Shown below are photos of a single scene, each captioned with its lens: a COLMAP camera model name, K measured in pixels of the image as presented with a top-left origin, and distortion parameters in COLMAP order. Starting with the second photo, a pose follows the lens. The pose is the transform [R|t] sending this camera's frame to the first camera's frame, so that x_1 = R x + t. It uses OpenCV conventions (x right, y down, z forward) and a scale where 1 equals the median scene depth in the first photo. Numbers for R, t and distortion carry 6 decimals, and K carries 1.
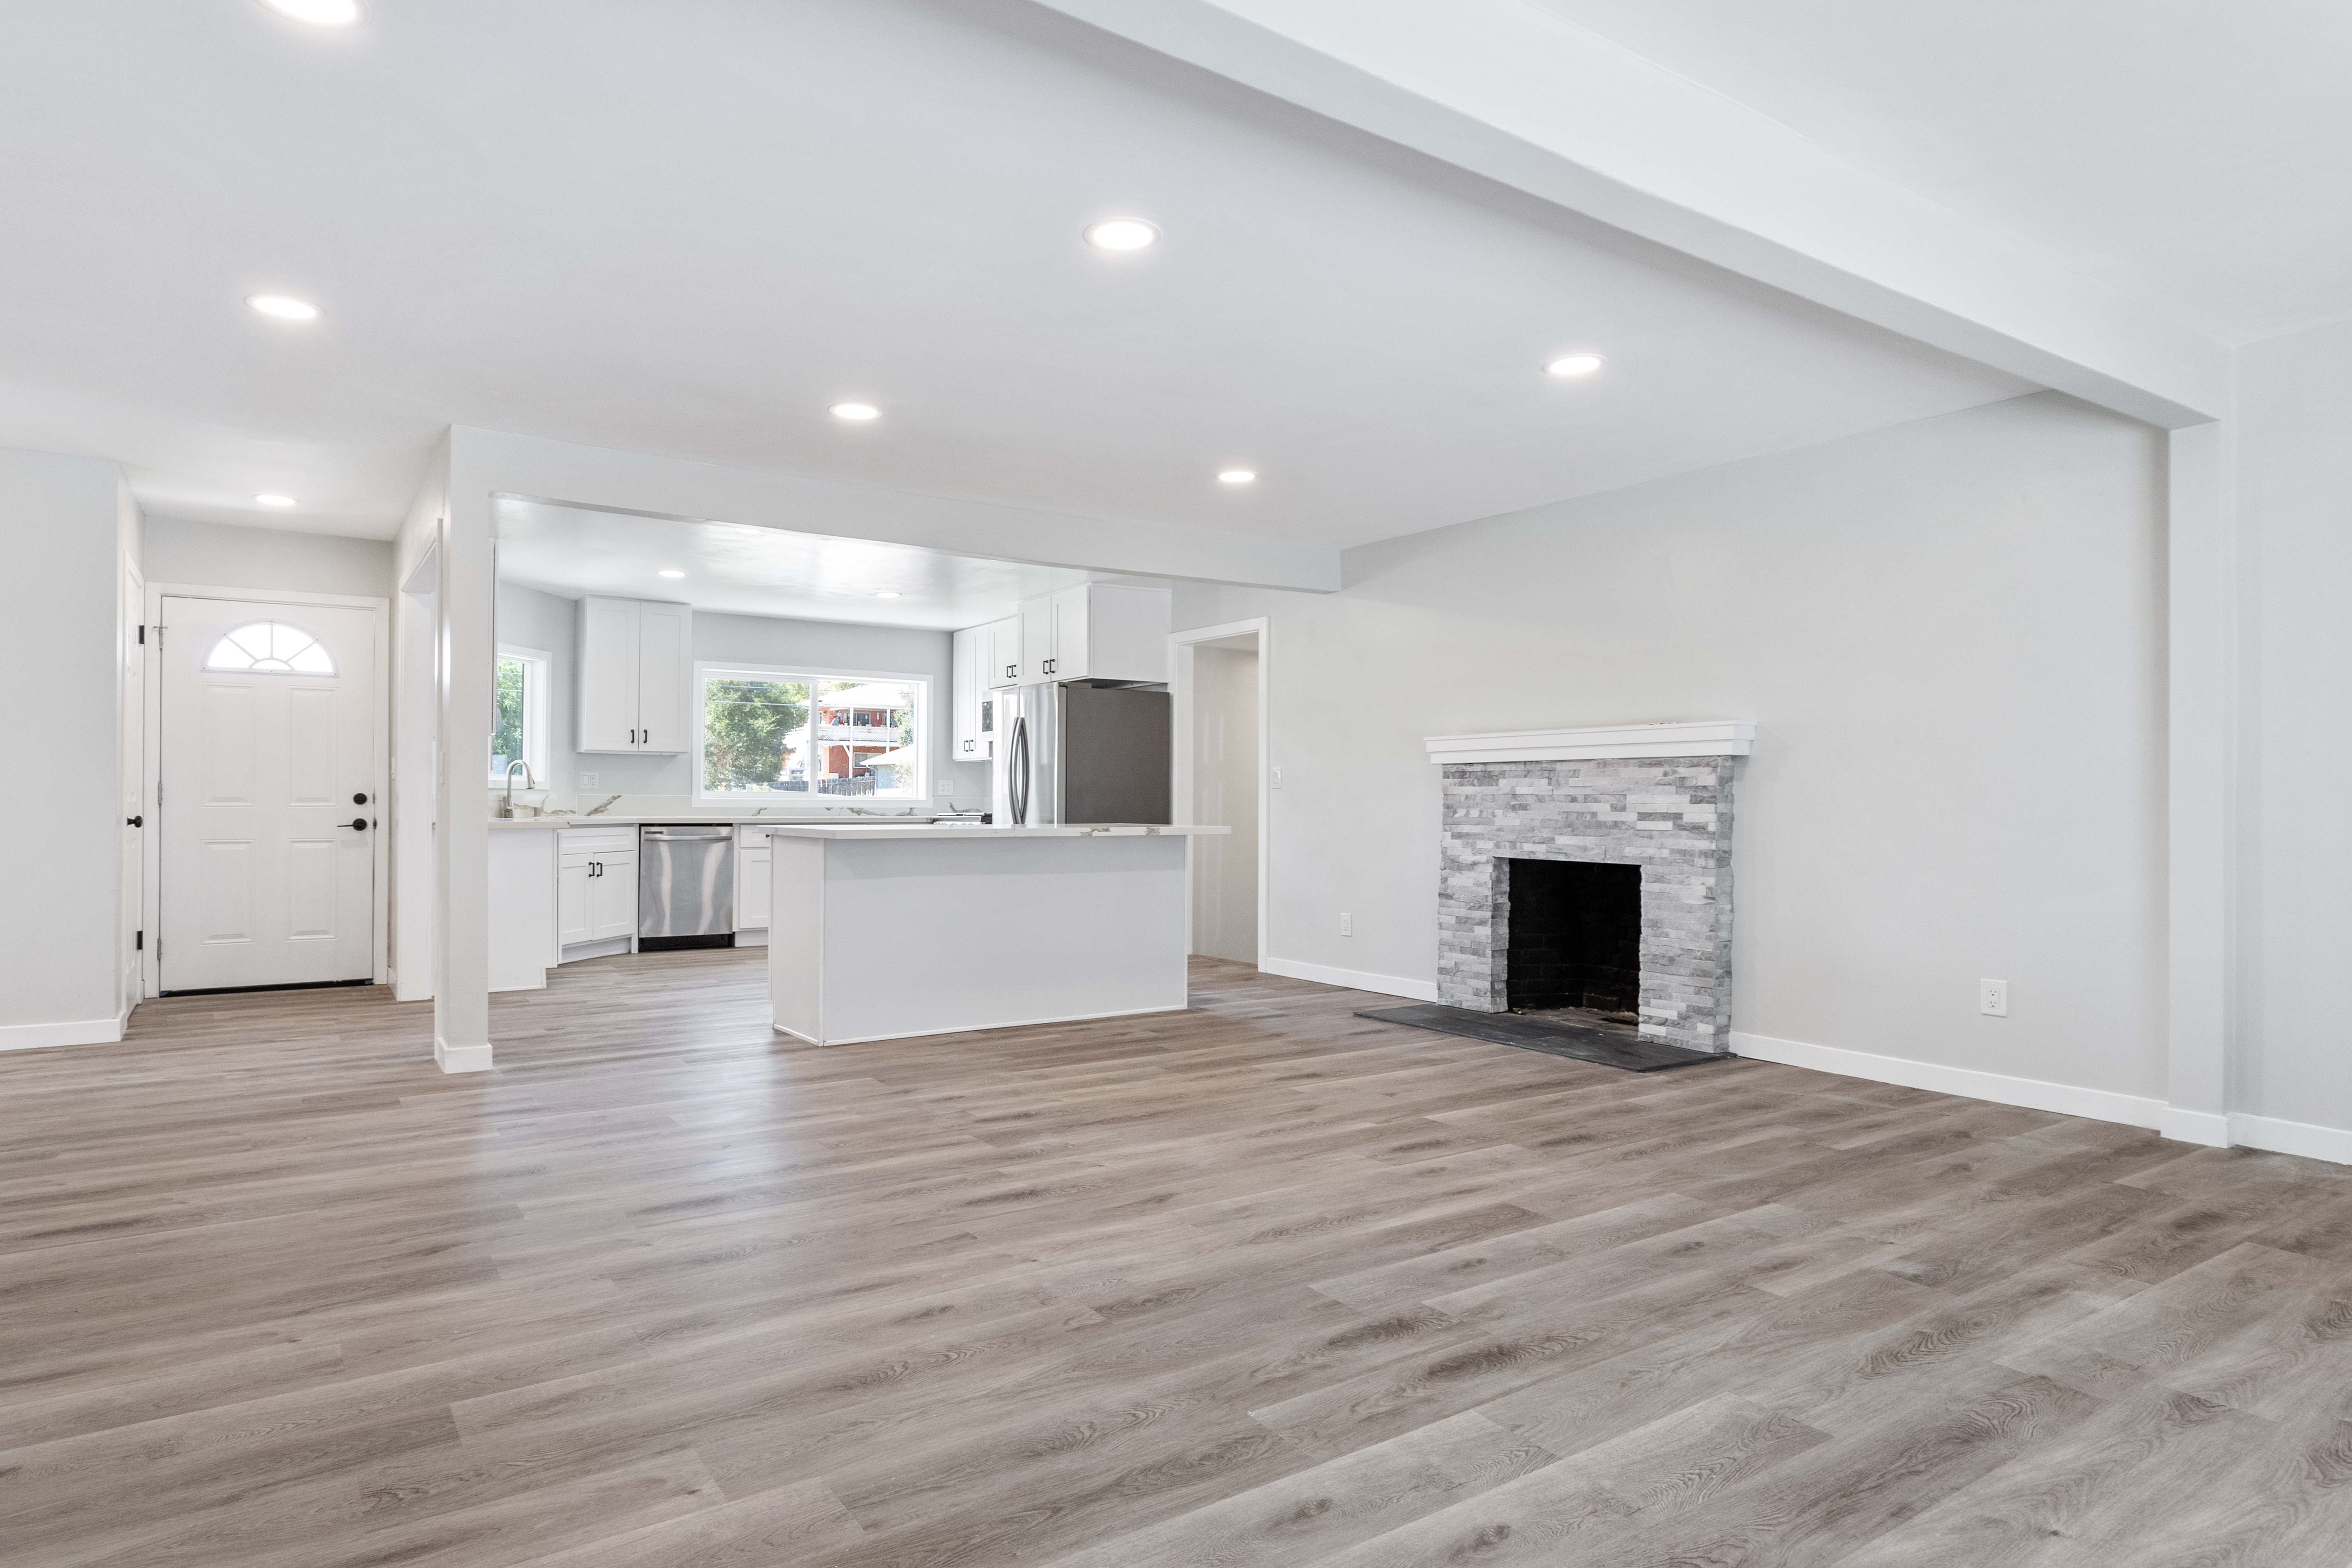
lens RADIAL K [[1330.6, 0, 1172.8], [0, 1330.6, 798.8], [0, 0, 1]] dist [-0.004486, -0.000627]
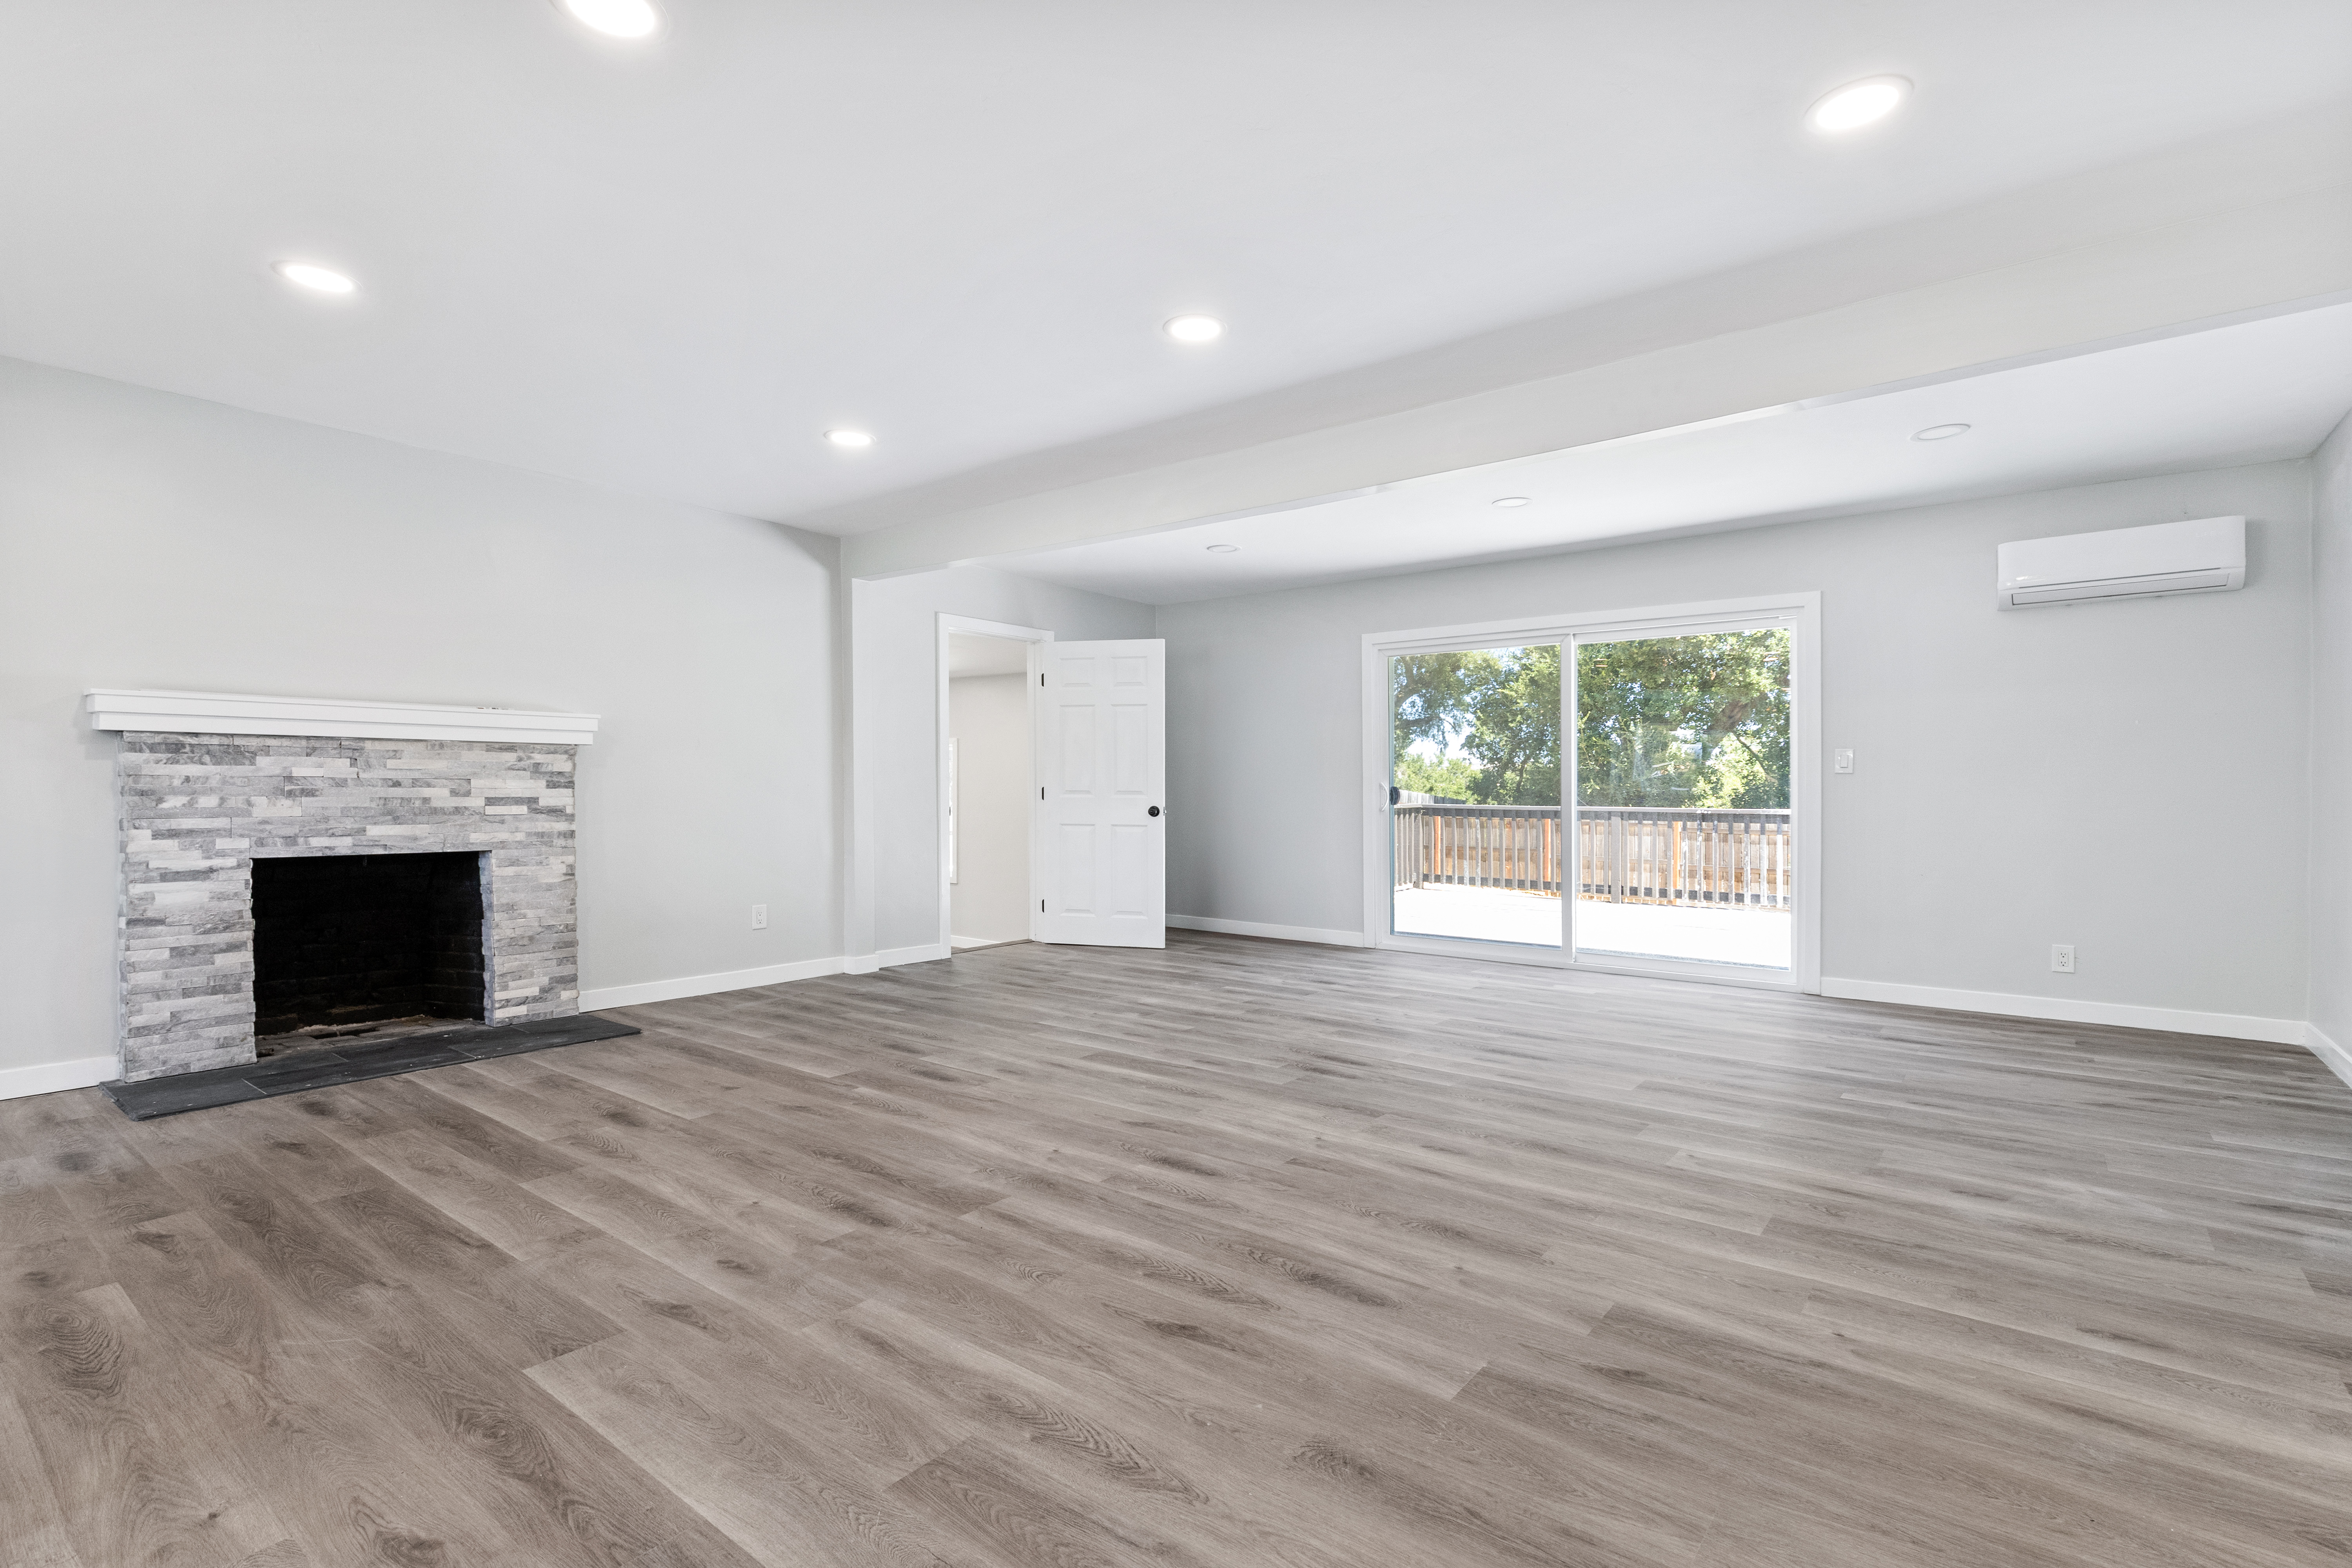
lens RADIAL K [[1082.6, 0, 1167.5], [0, 1082.6, 815.3], [0, 0, 1]] dist [0.015608, -0.003928]
pose [[-0.292715, -0.030077, 0.955726, -0.550180], [-0.010135, 0.999547, 0.028351, -0.004563], [-0.956146, -0.001387, -0.292888, 0.735704]]
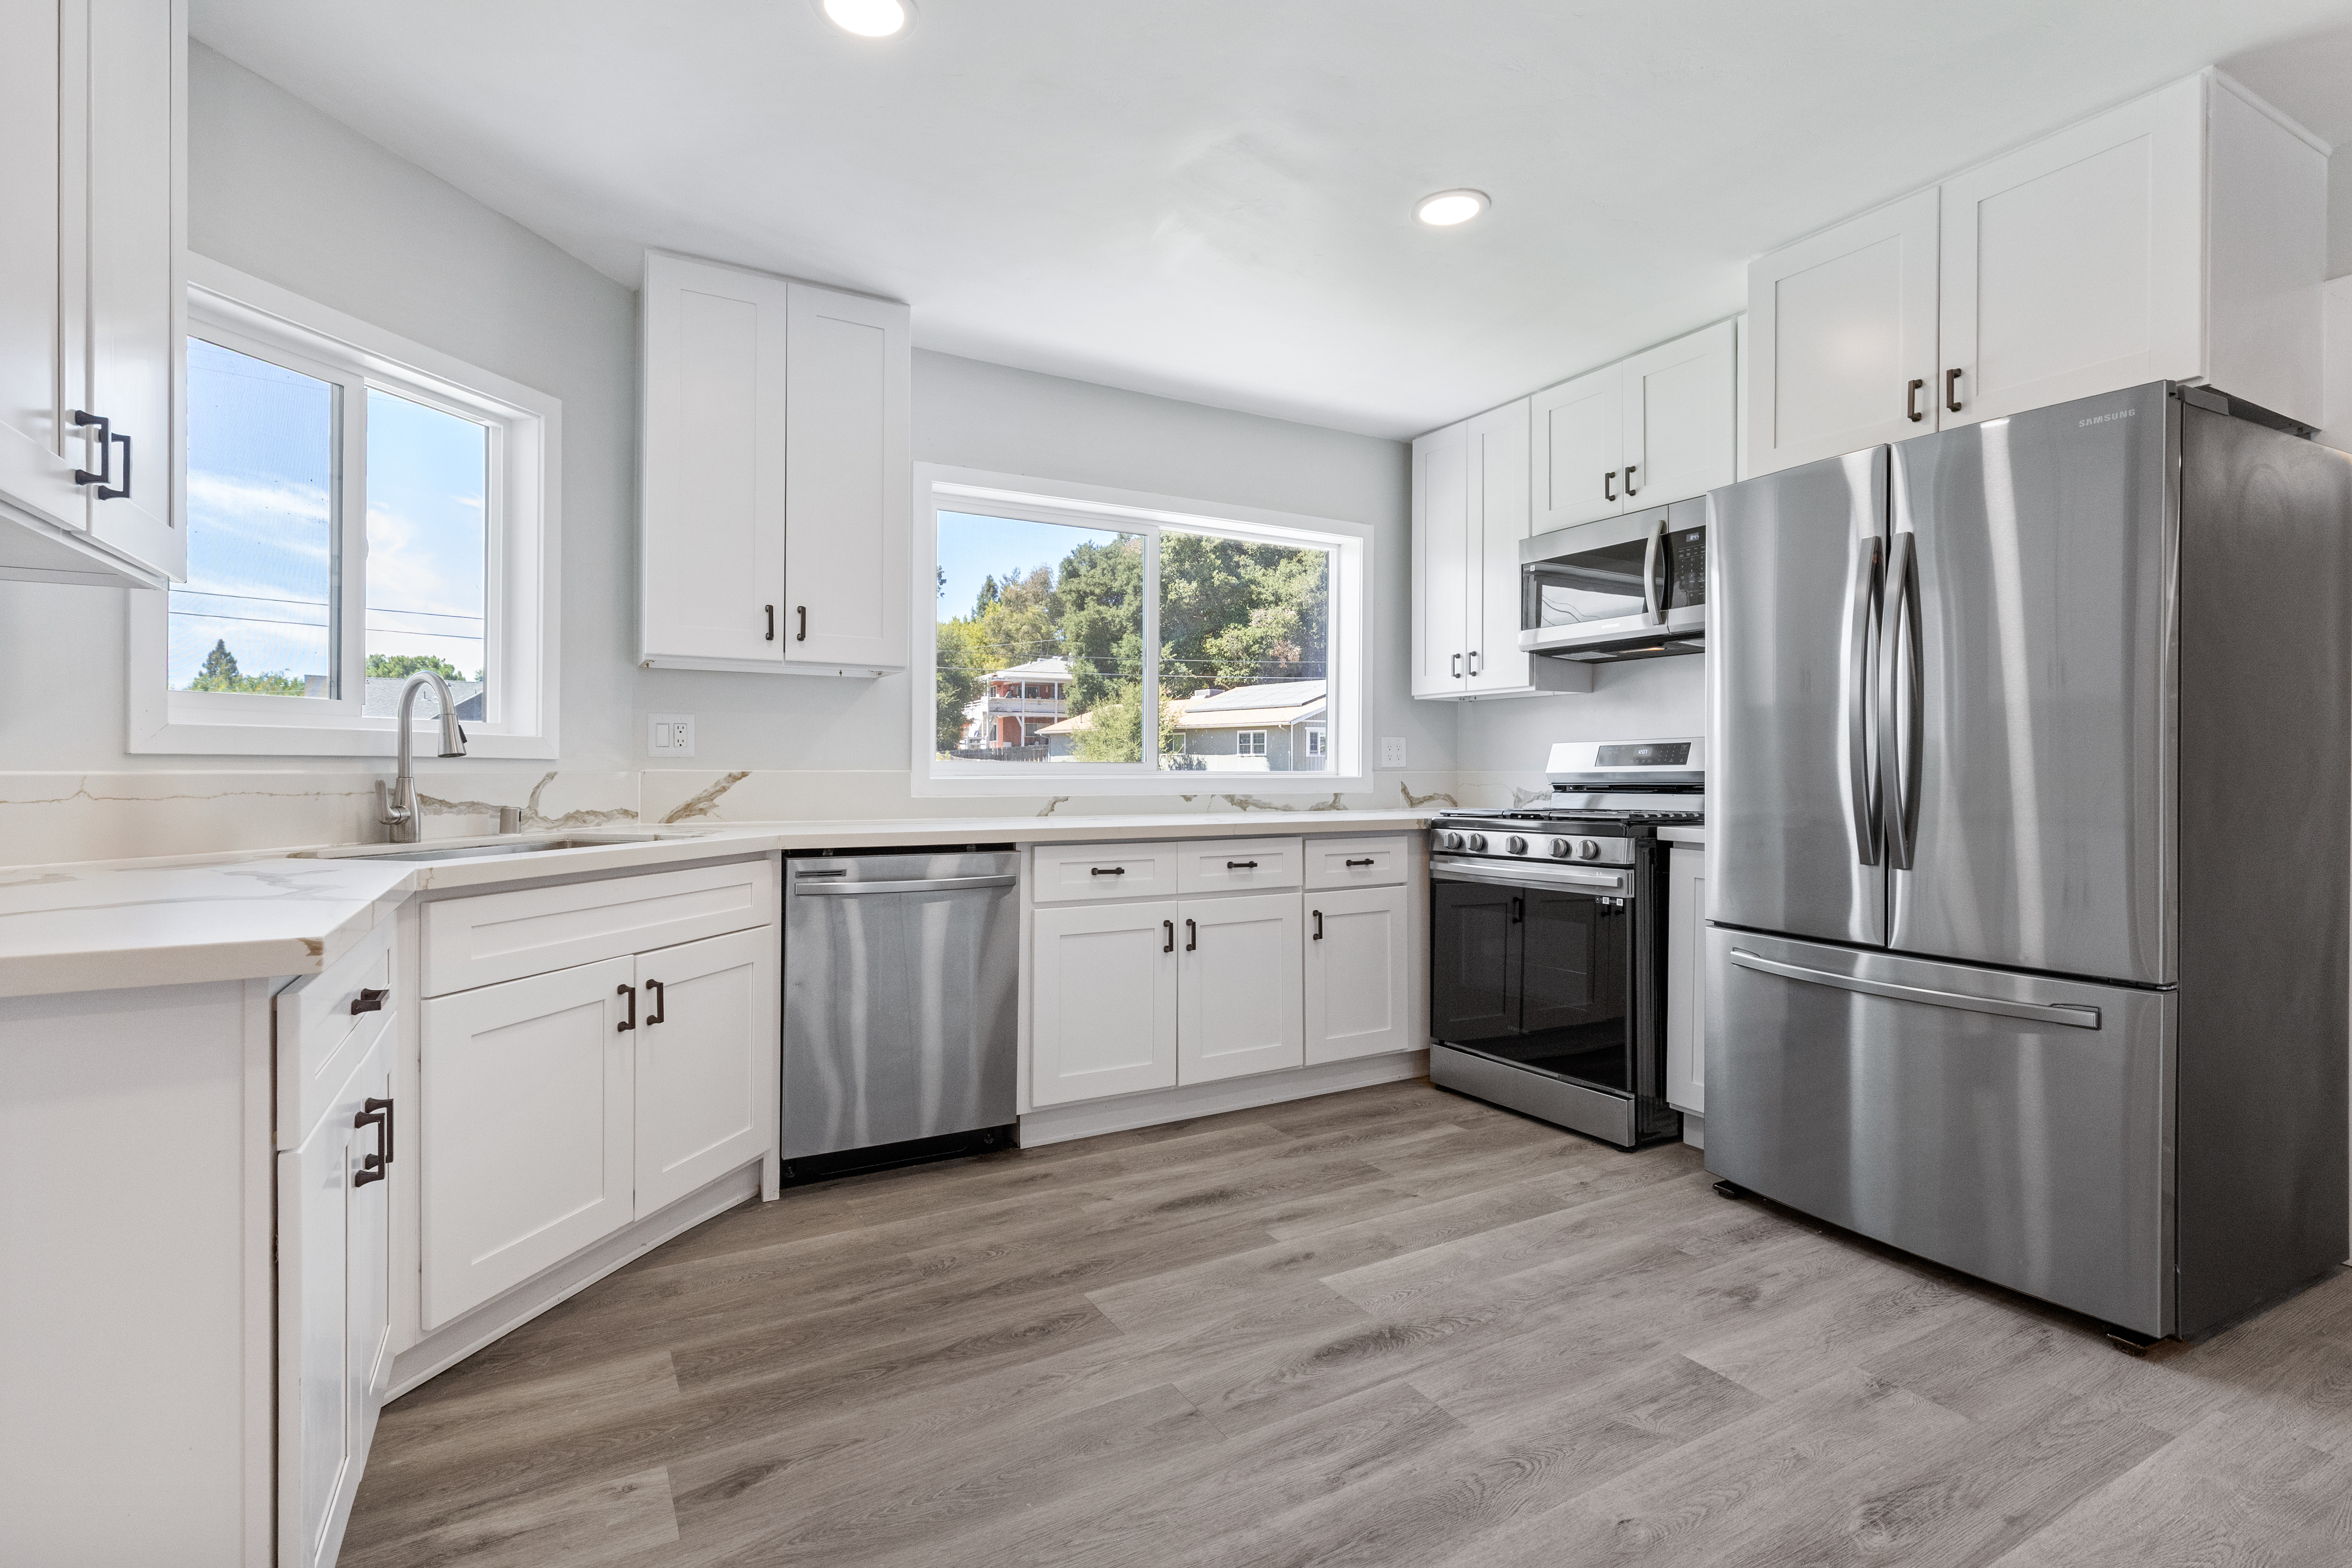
lens RADIAL K [[1082.6, 0, 1130.3], [0, 1082.6, 768.0], [0, 0, 1]] dist [0.015608, -0.003928]
pose [[0.993024, -0.003768, -0.117854, -0.383693], [0.004174, 0.999986, 0.003204, -0.006670], [0.117840, -0.003673, 0.993026, 1.013672]]
